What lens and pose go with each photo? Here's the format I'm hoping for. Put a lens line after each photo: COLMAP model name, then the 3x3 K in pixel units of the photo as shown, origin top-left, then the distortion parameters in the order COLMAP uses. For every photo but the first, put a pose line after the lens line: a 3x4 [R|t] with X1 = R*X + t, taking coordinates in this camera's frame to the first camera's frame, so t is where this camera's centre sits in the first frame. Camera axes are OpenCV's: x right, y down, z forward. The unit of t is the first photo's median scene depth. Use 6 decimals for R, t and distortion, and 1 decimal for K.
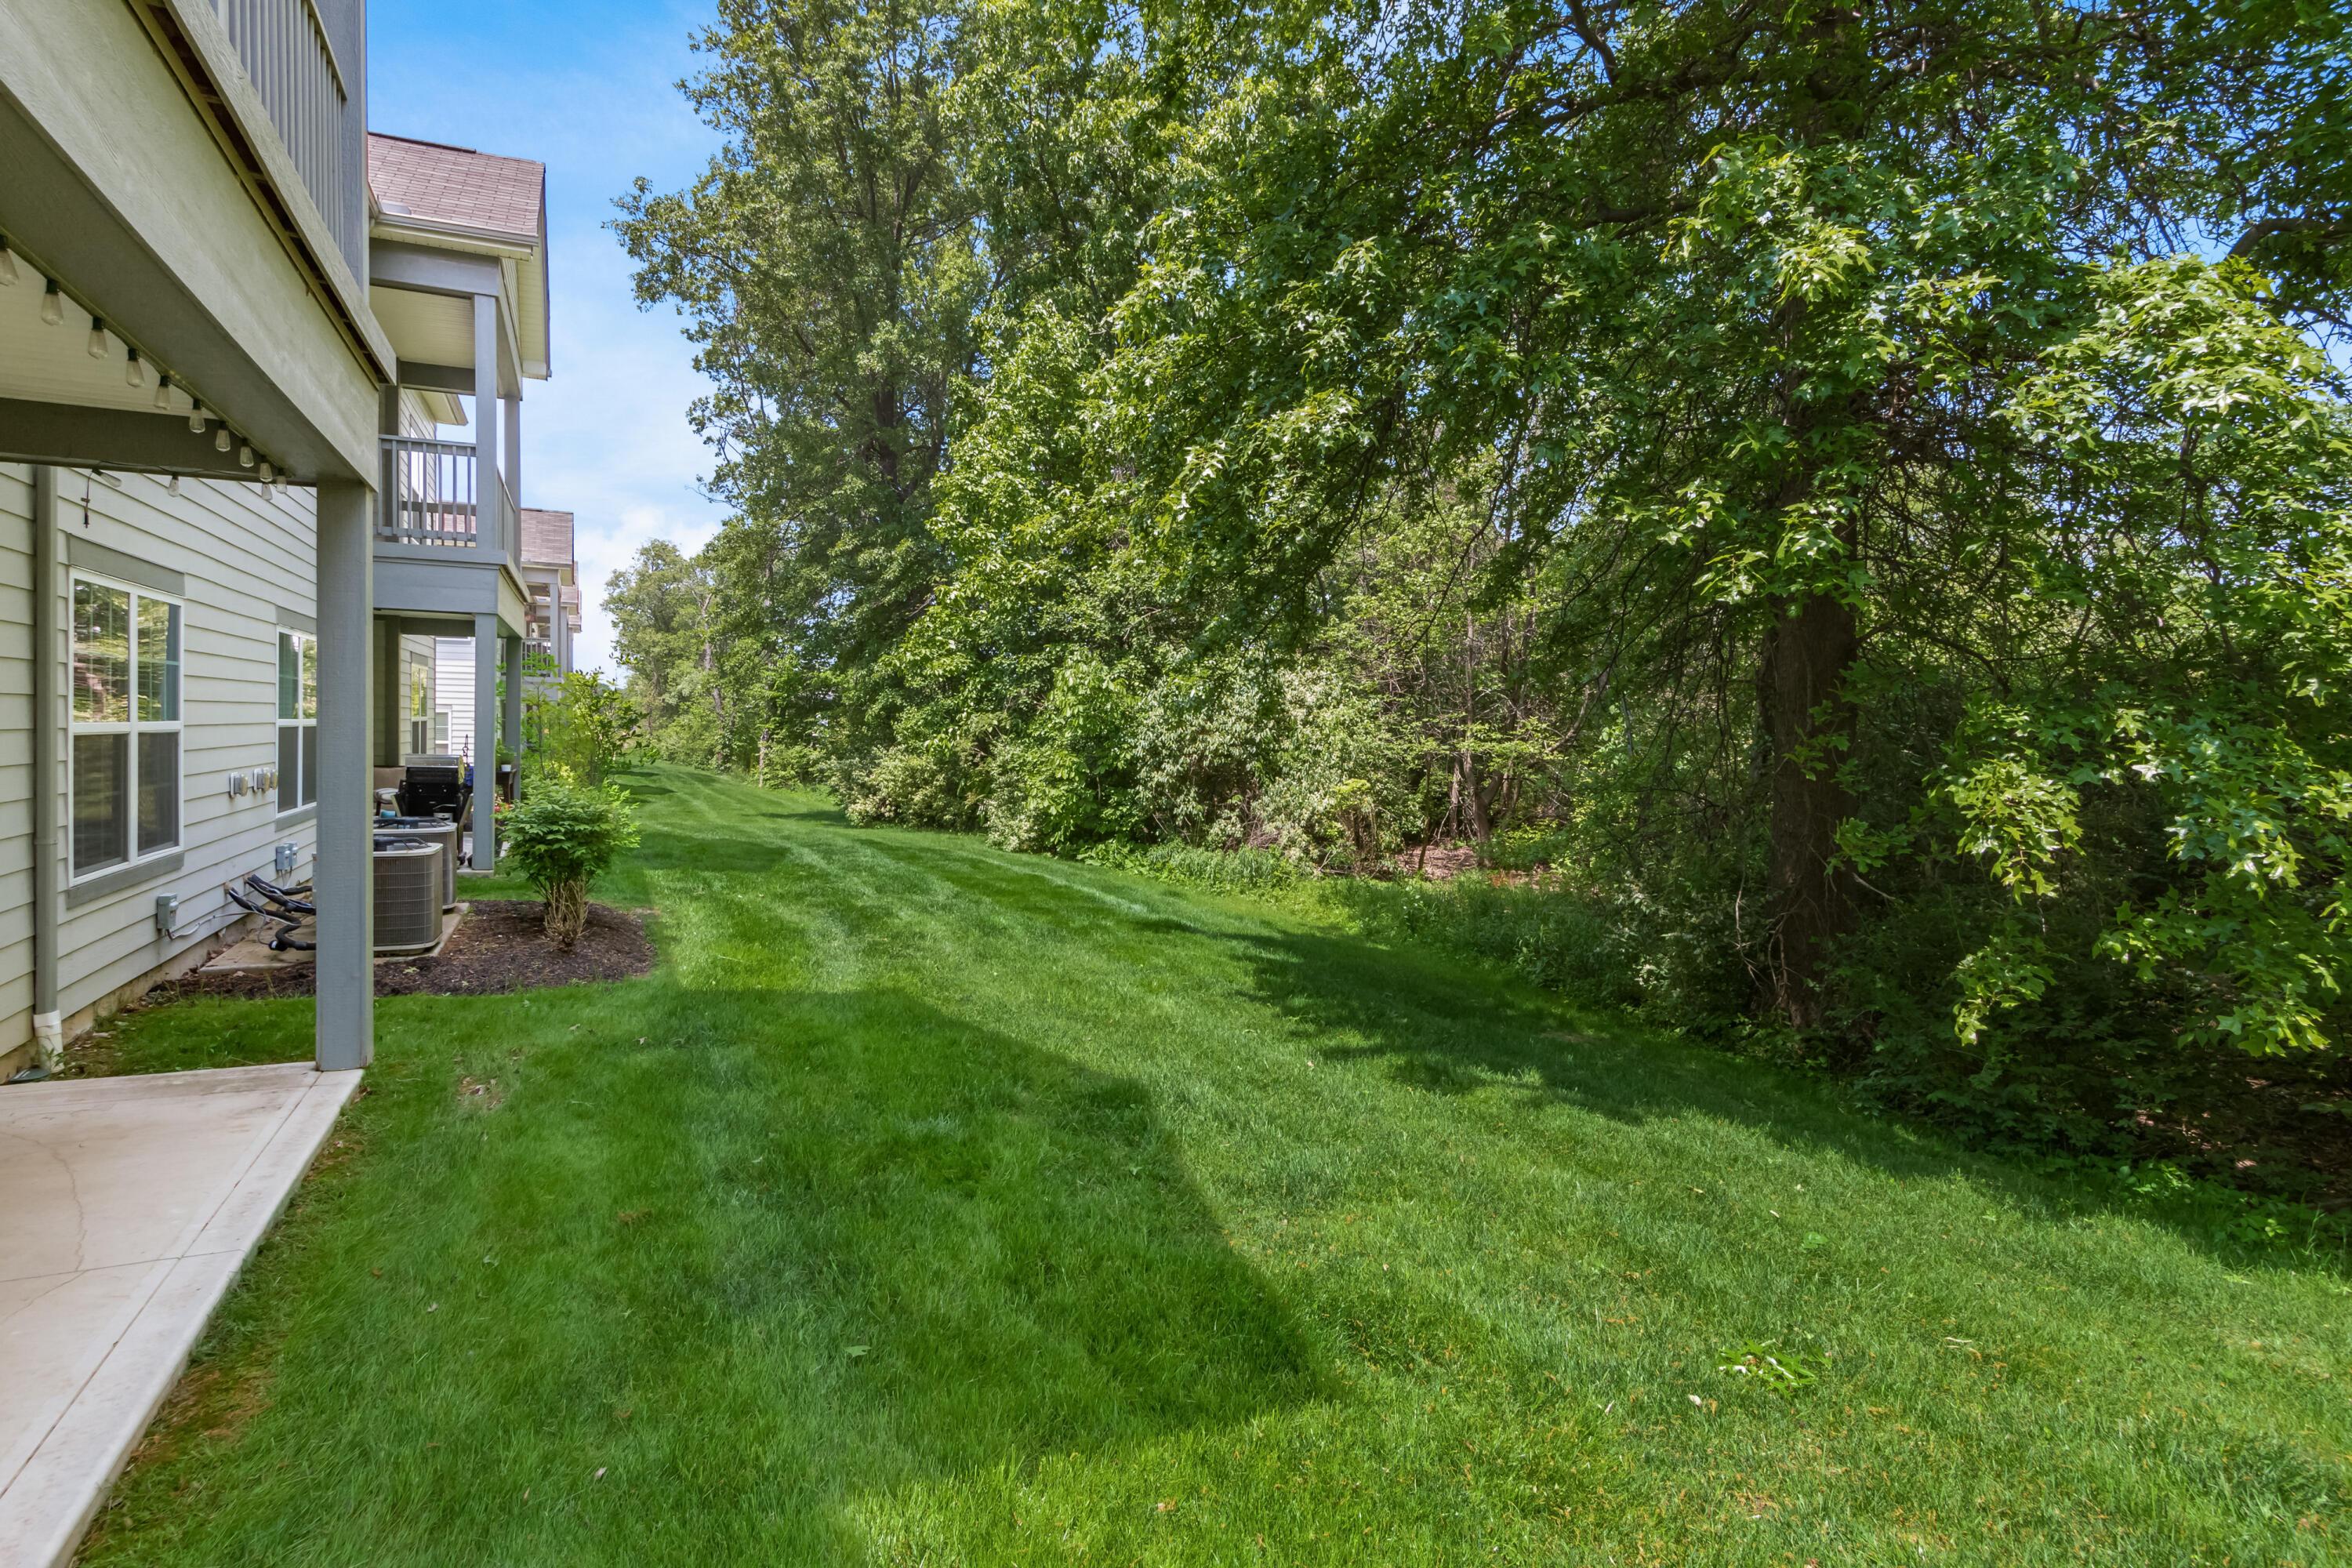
lens RADIAL K [[1266.5, 0, 1145.9], [0, 1266.5, 725.2], [0, 0, 1]] dist [0.011465, -0.004586]
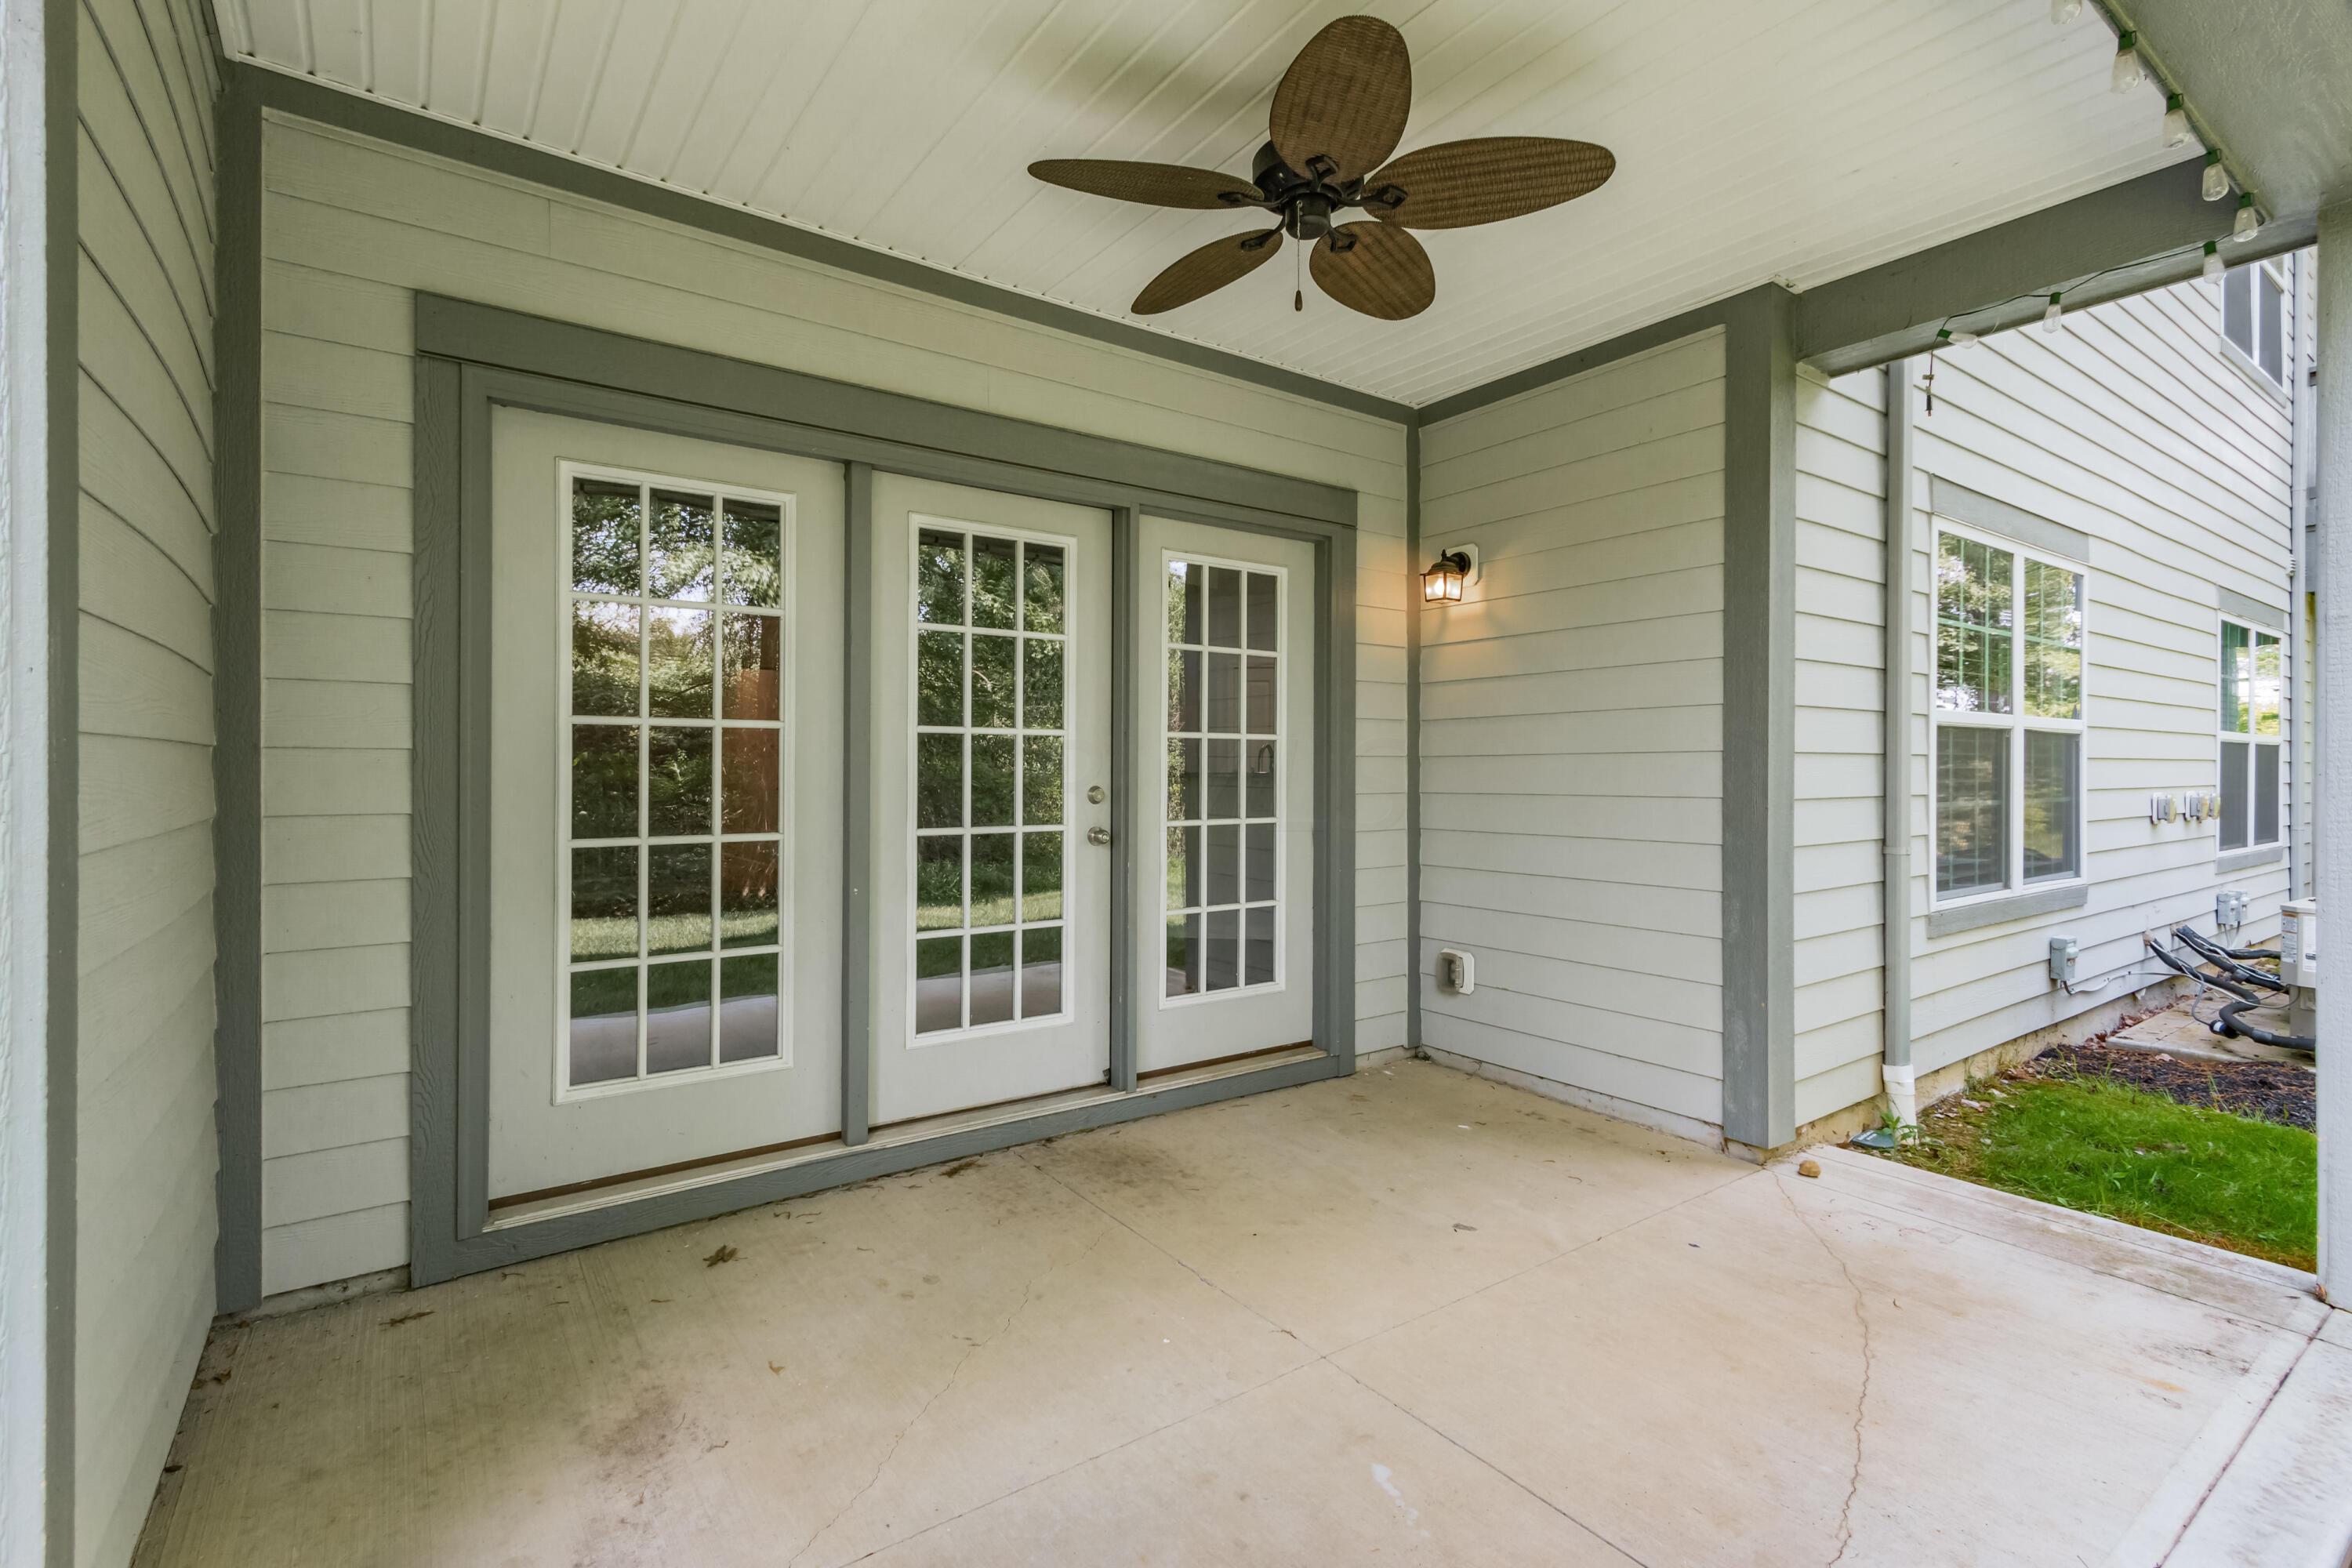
lens RADIAL K [[1088.6, 0, 1173.7], [0, 1088.6, 776.6], [0, 0, 1]] dist [0.008603, -0.002167]
pose [[0.212411, -0.000510, -0.977180, -0.219389], [-0.003004, 0.999995, -0.001175, 0.035478], [0.977176, 0.003185, 0.212408, 0.311318]]
